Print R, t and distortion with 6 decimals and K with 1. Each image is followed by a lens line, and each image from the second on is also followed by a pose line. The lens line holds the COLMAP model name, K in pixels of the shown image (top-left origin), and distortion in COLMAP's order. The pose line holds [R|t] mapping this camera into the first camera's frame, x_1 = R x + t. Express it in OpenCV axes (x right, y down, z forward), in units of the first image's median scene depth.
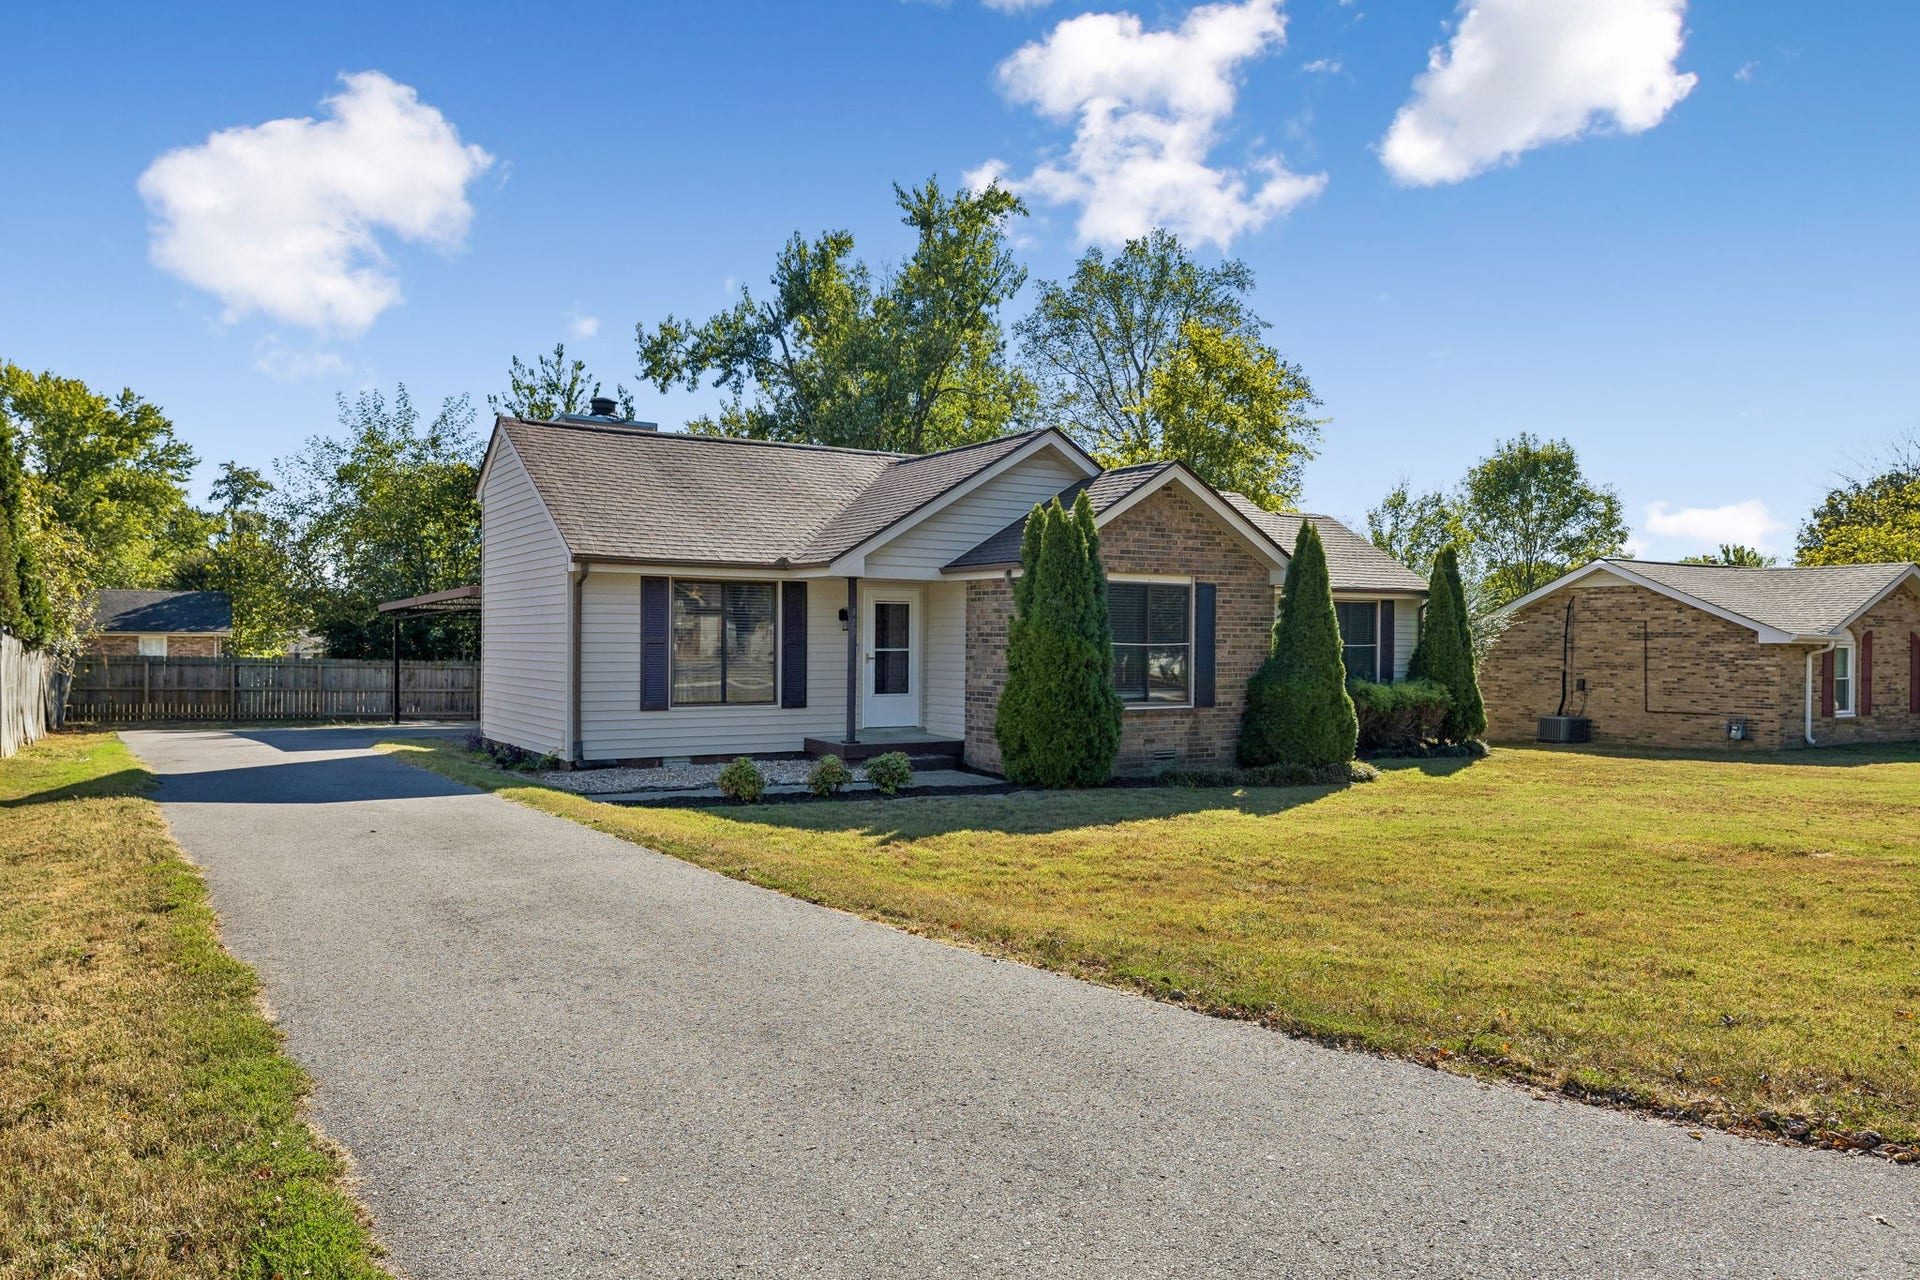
lens RADIAL K [[1370.2, 0, 969.2], [0, 1370.2, 635.0], [0, 0, 1]] dist [0.008082, 0.021124]
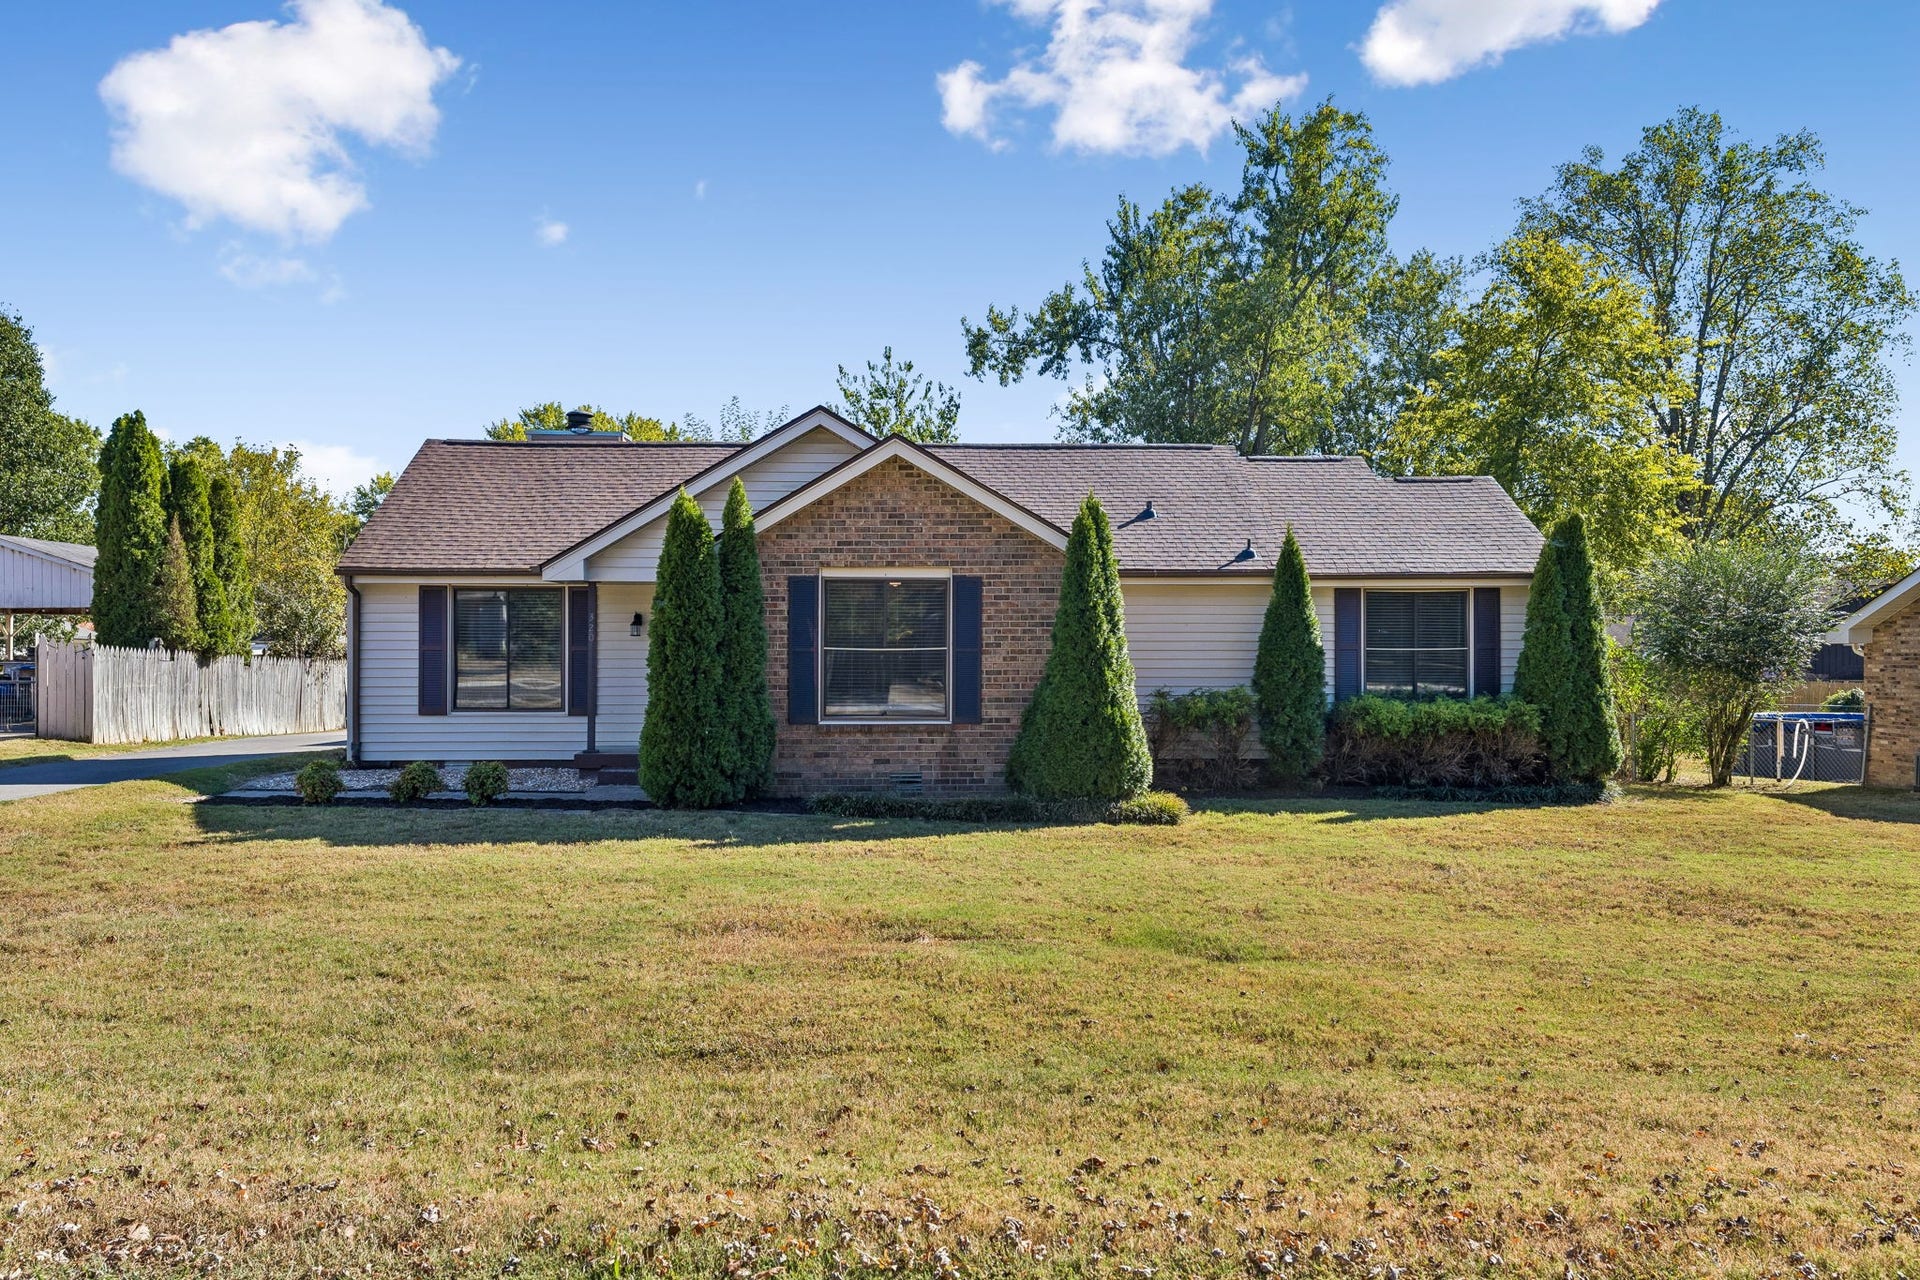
lens RADIAL K [[1495.1, 0, 946.0], [0, 1495.1, 635.4], [0, 0, 1]] dist [0.010577, -0.008613]
pose [[0.860041, -0.009029, -0.510145, 0.572014], [0.007360, 0.999959, -0.005289, 0.003056], [0.510172, 0.000794, 0.860072, 0.187410]]
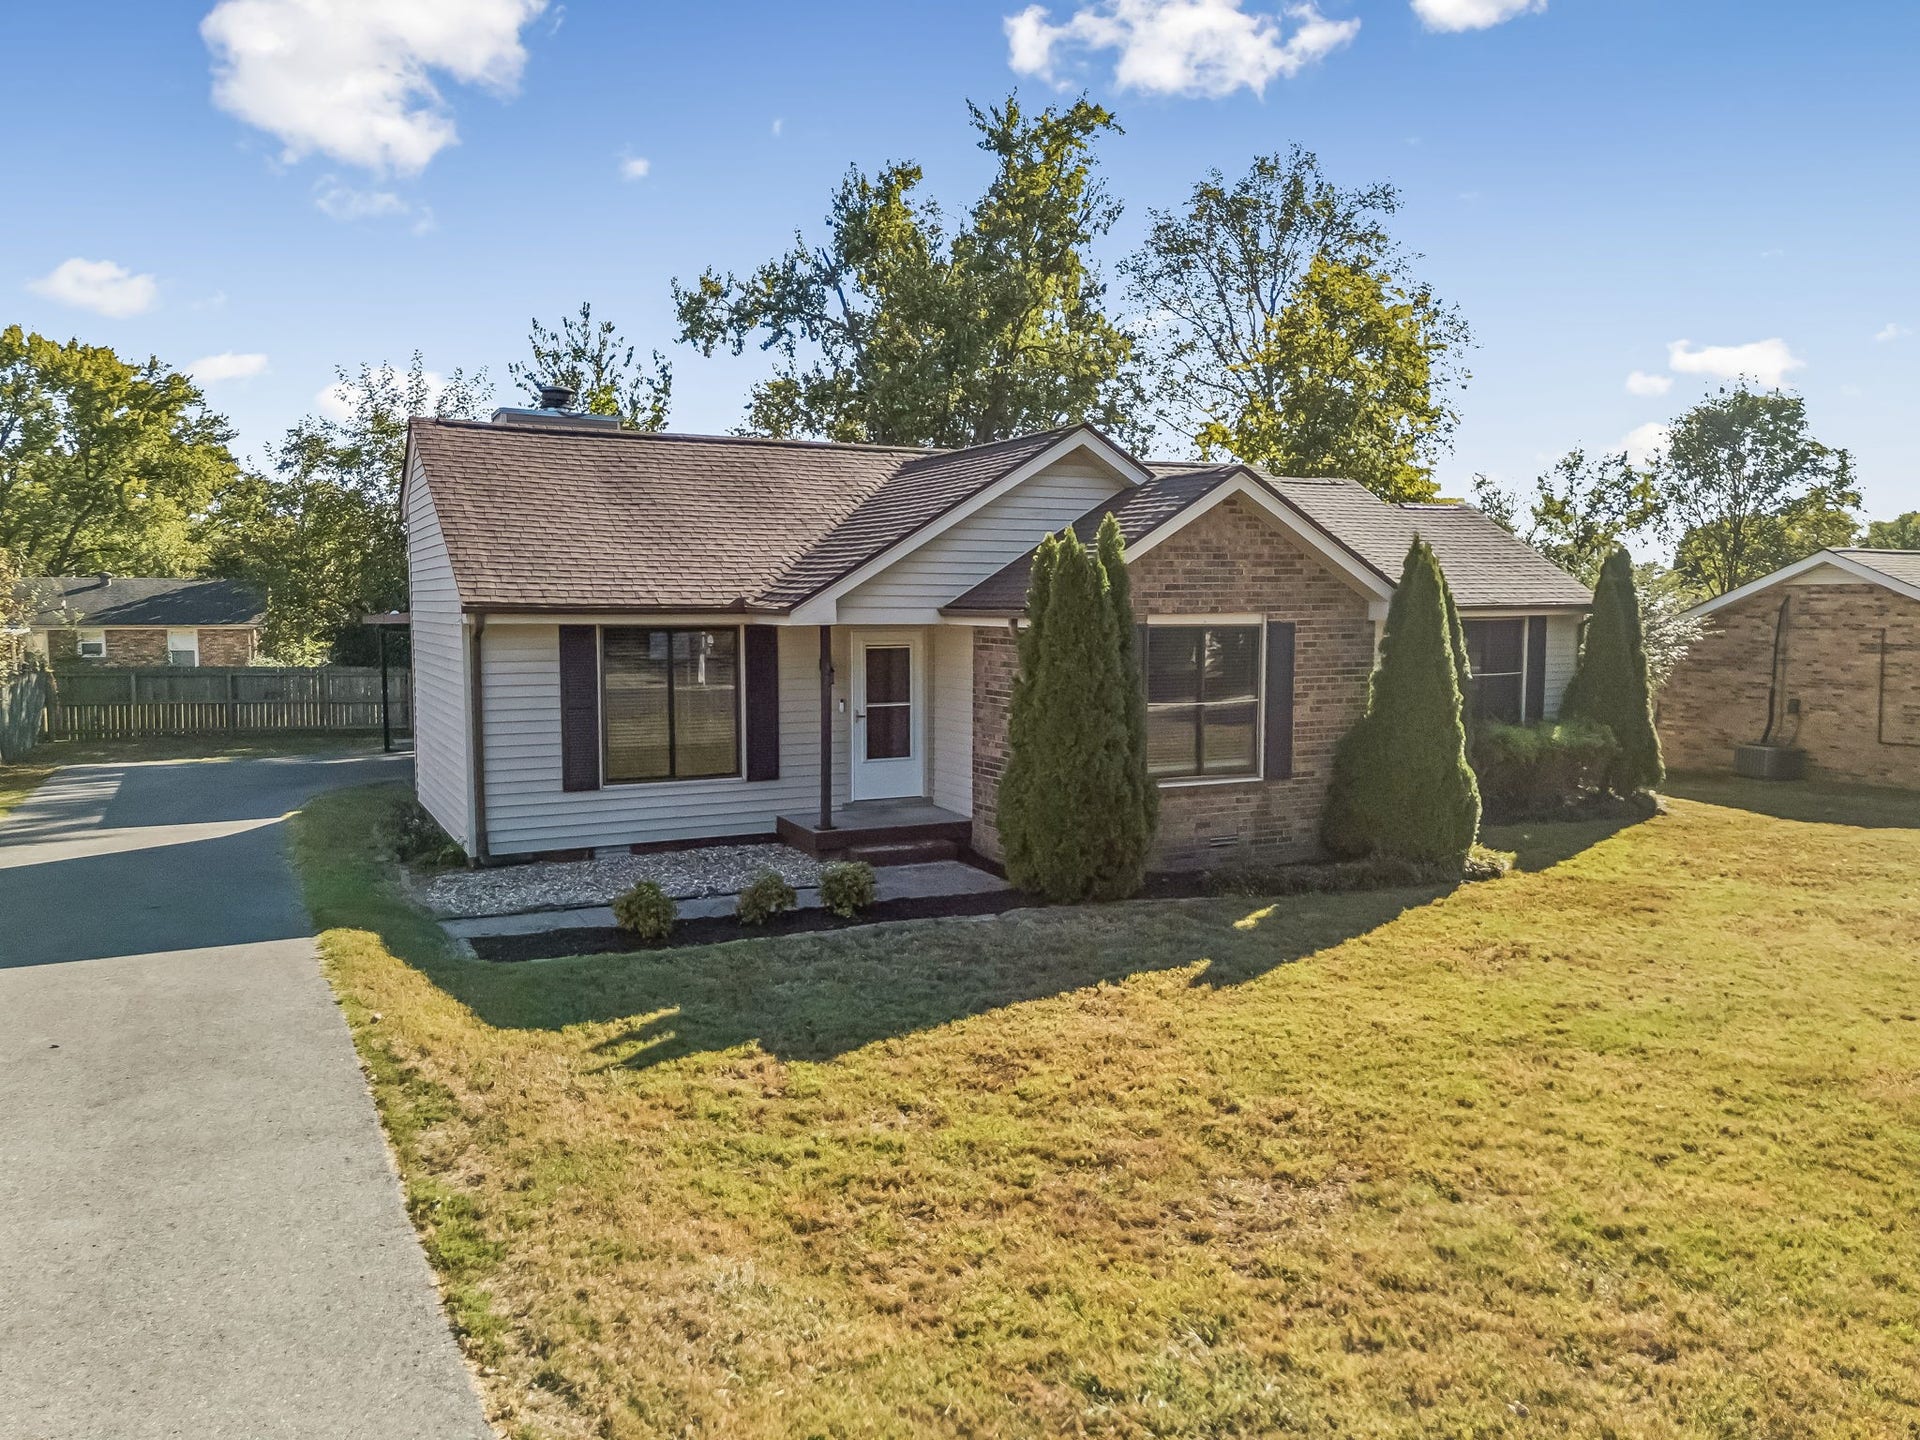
lens RADIAL K [[1454.6, 0, 969.6], [0, 1454.6, 708.6], [0, 0, 1]] dist [0.062758, -0.012692]
pose [[0.995757, 0.000473, -0.092020, 0.065854], [0.006710, 0.996951, 0.077739, -0.049659], [0.091776, -0.078027, 0.992718, 0.139796]]
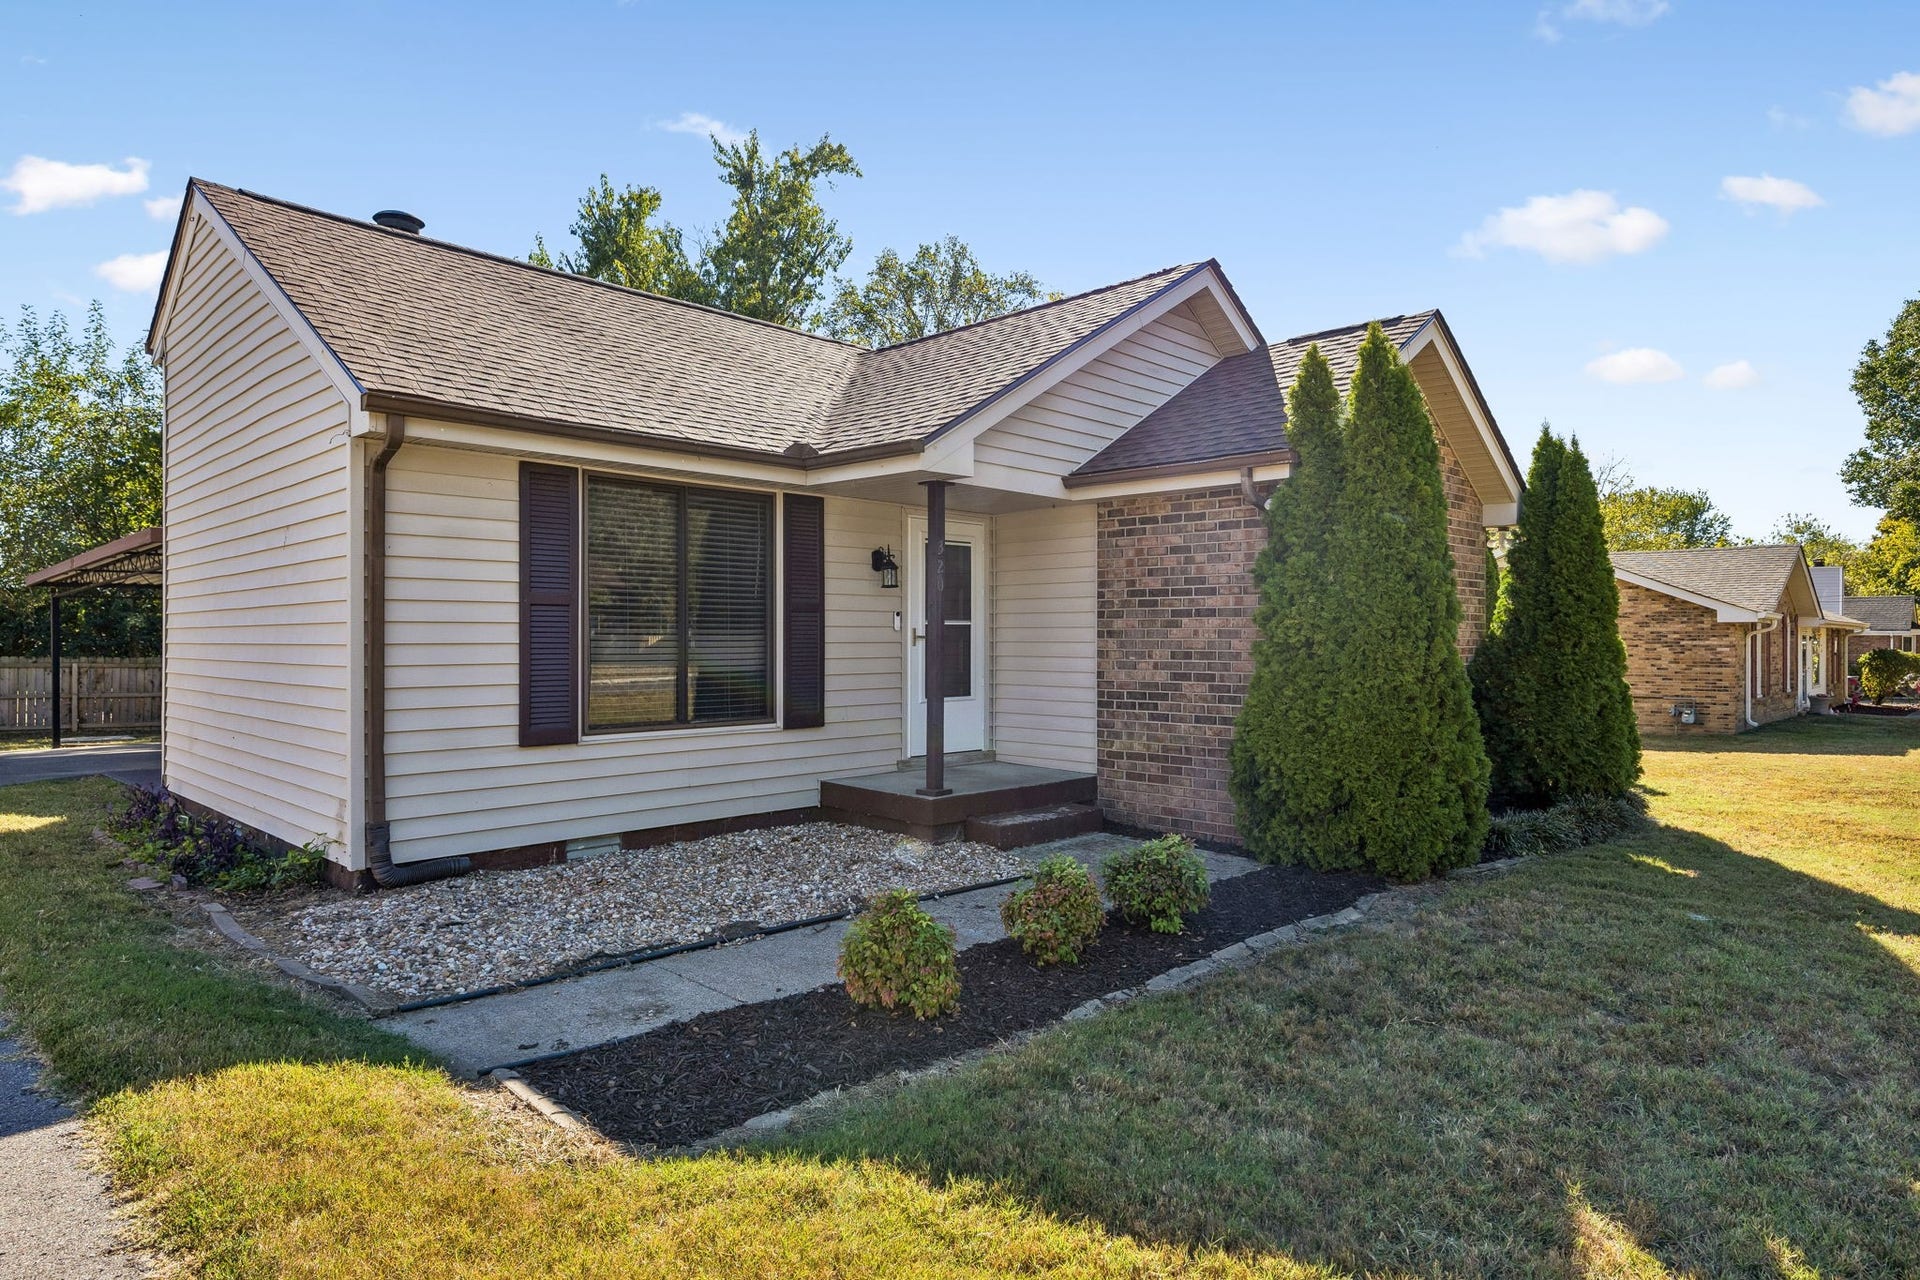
lens RADIAL K [[1115.2, 0, 963.4], [0, 1115.2, 630.2], [0, 0, 1]] dist [0.004049, -0.001578]
pose [[0.970635, -0.004401, 0.240518, -0.153415], [0.005279, 0.999982, -0.003010, 0.014276], [-0.240501, 0.004191, 0.970640, 0.493076]]
